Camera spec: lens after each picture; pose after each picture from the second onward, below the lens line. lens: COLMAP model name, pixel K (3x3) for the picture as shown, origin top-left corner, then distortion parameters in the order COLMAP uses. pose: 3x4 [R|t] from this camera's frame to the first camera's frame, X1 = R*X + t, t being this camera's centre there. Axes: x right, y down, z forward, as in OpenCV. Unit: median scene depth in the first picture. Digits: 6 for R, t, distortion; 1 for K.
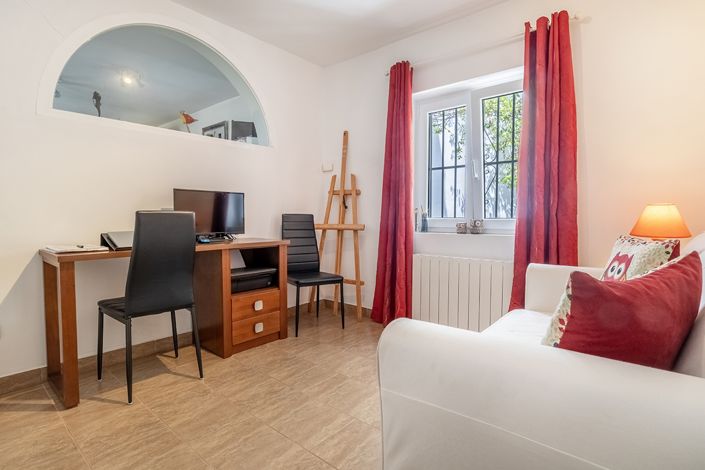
lens RADIAL K [[356.0, 0, 352.5], [0, 356.0, 235.0], [0, 0, 1]] dist [-0.002135, 0.000973]
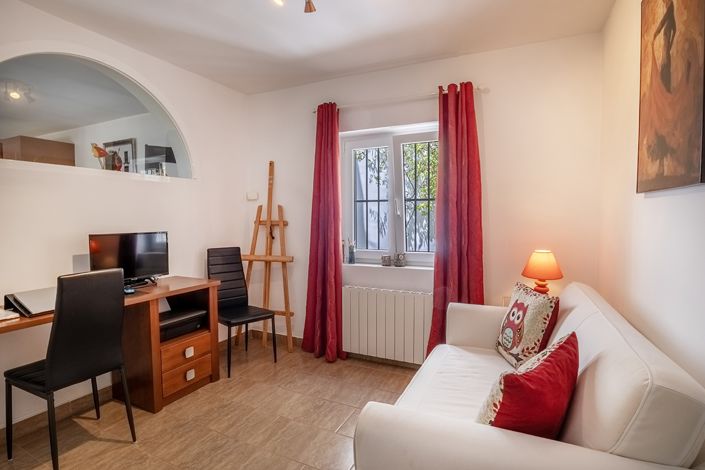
lens RADIAL K [[361.9, 0, 352.5], [0, 361.9, 235.0], [0, 0, 1]] dist [-0.040304, 0.013910]
pose [[0.969229, -0.017407, 0.245543, -0.066116], [0.017201, 0.999848, 0.002984, -0.109509], [-0.245558, 0.001331, 0.969381, -0.044090]]
